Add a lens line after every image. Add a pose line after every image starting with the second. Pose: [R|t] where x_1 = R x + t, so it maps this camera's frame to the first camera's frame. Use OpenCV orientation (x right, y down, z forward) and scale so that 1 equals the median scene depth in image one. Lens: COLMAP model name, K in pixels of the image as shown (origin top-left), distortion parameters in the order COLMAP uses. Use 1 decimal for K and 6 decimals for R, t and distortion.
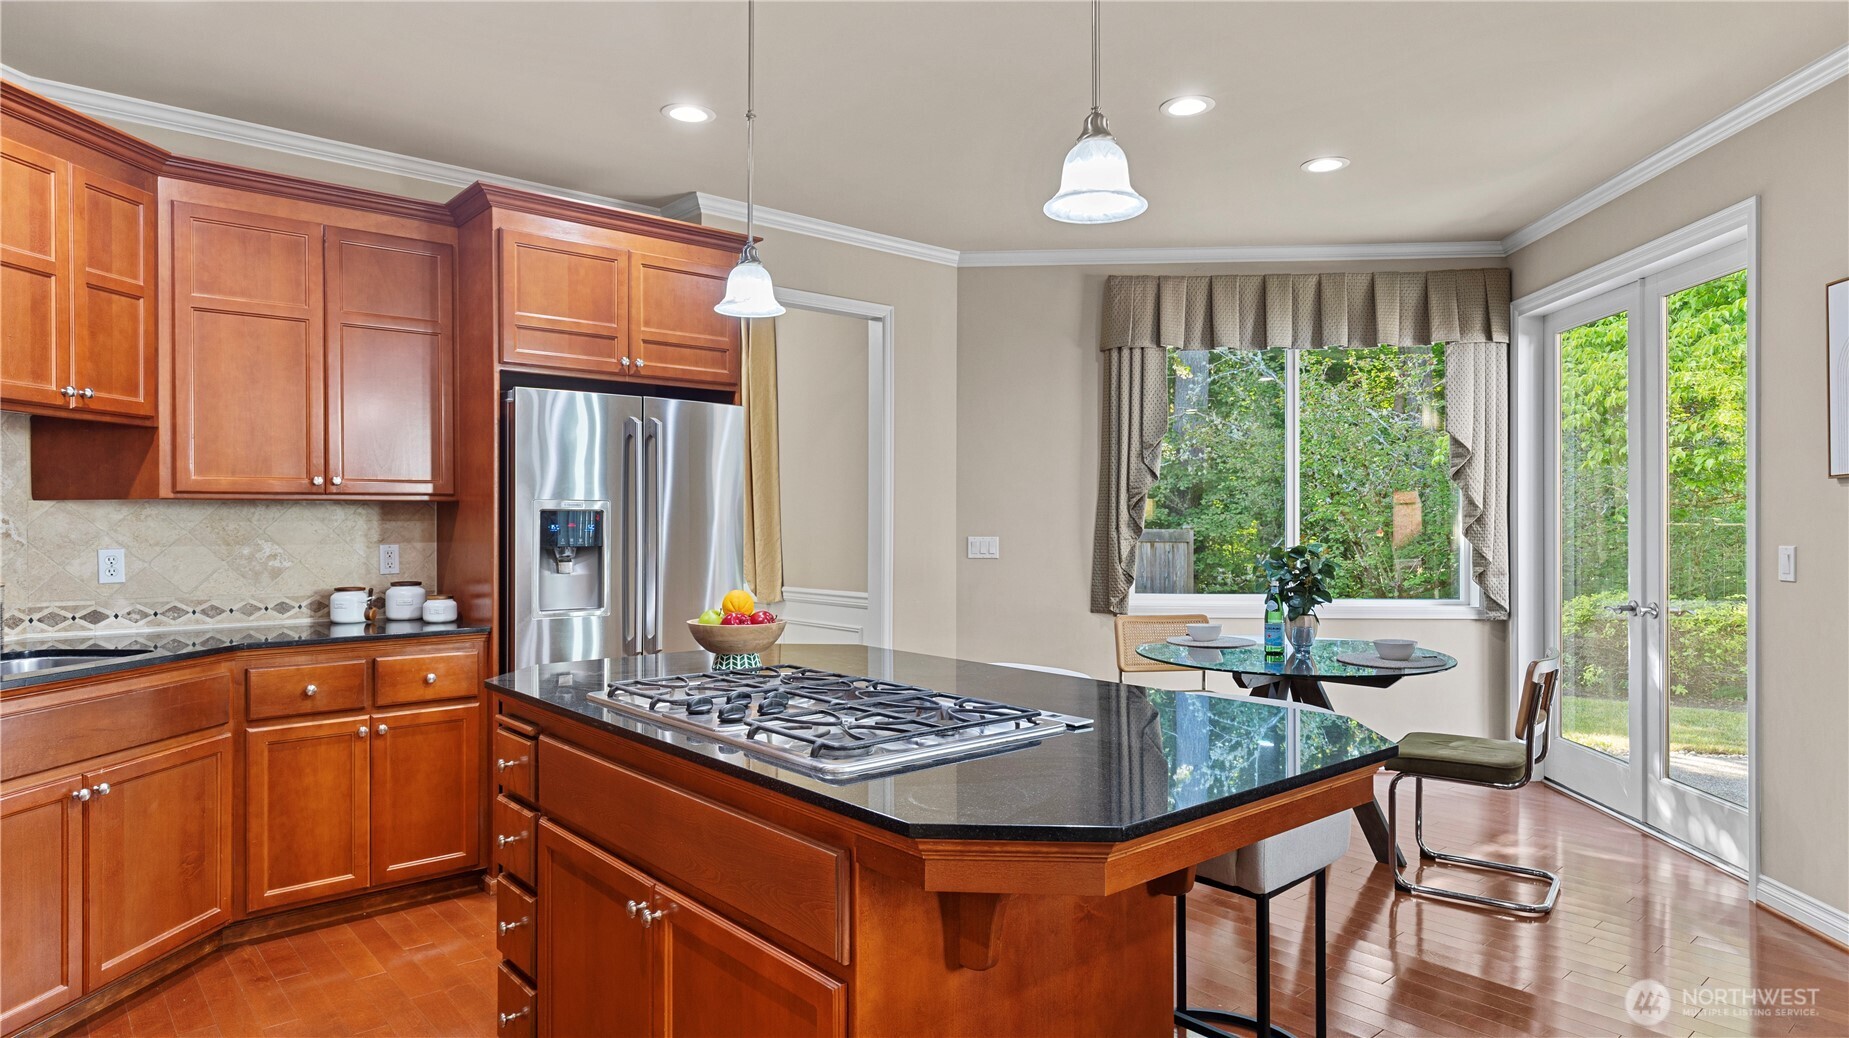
lens RADIAL K [[1059.0, 0, 940.8], [0, 1059.0, 520.8], [0, 0, 1]] dist [0.019128, -0.007017]
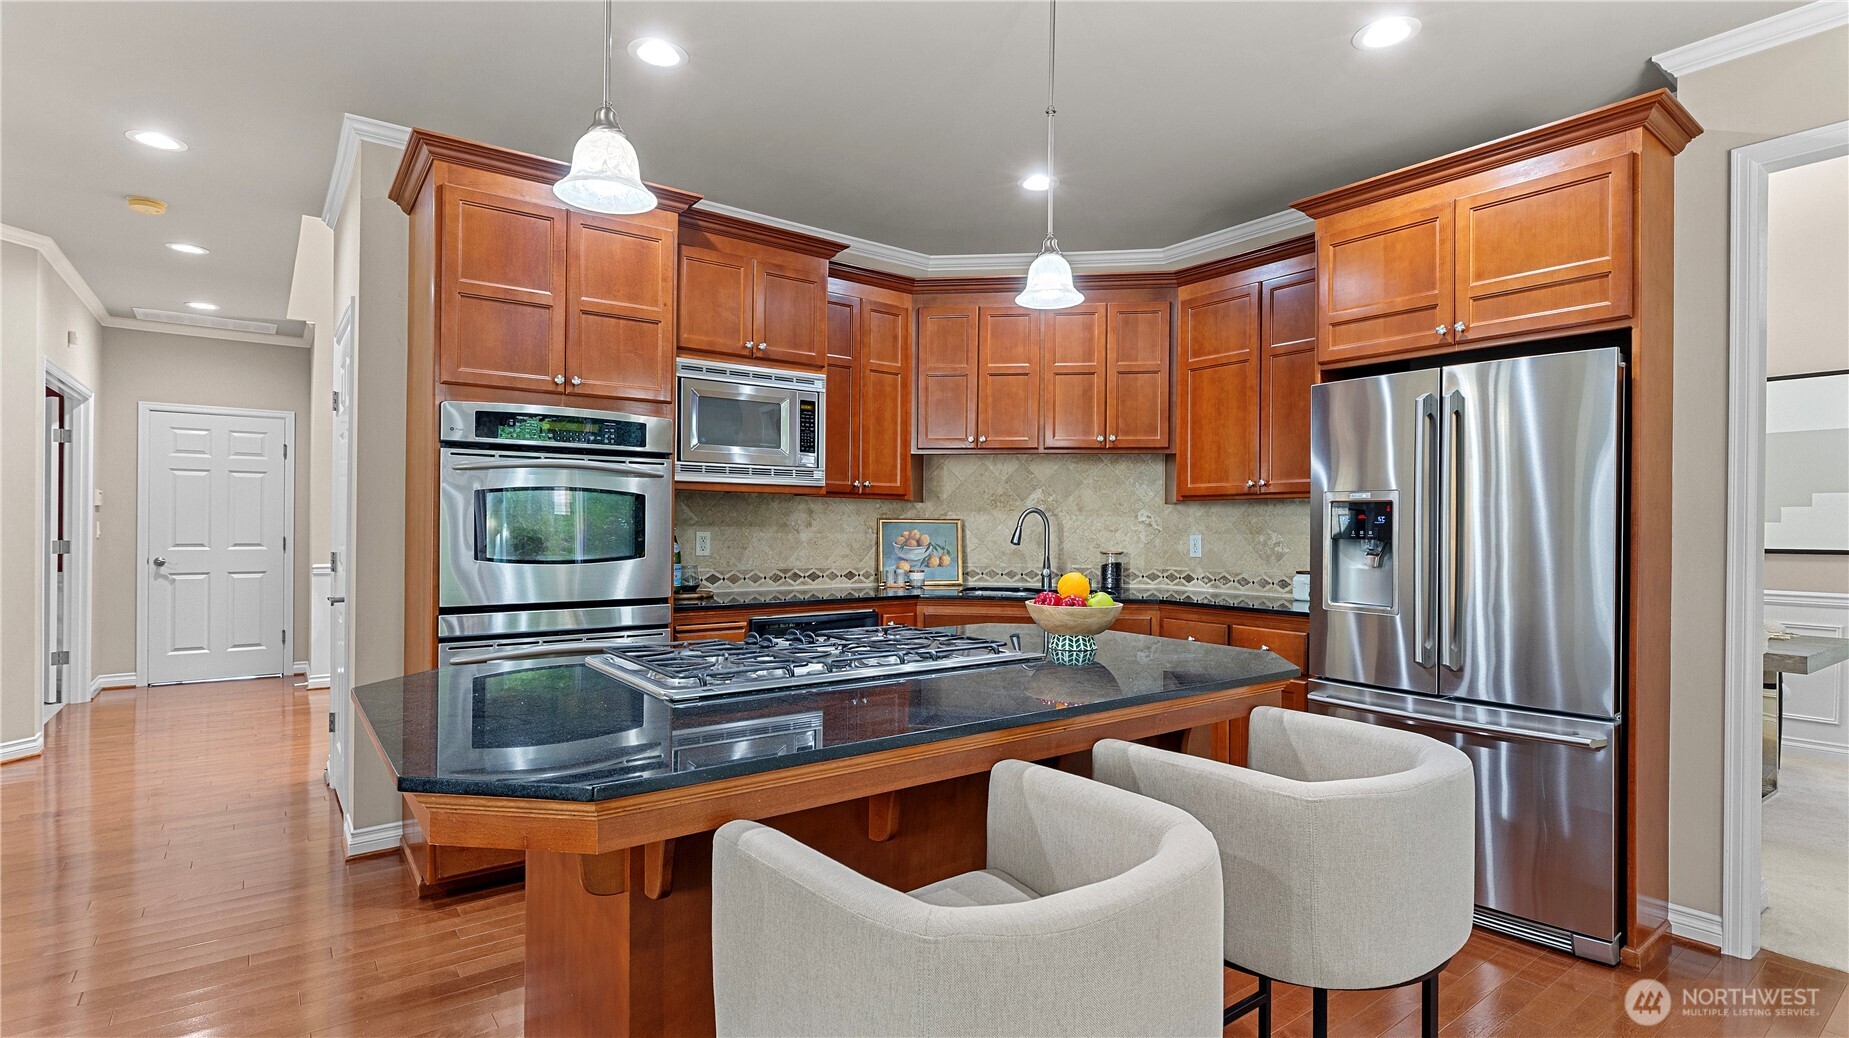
lens RADIAL K [[904.0, 0, 942.6], [0, 904.0, 521.5], [0, 0, 1]] dist [0.010426, -0.004048]
pose [[-0.069555, -0.006544, -0.997557, 0.485045], [-0.008677, 0.999945, -0.005955, 0.016136], [0.997540, 0.008242, -0.069608, 0.654508]]
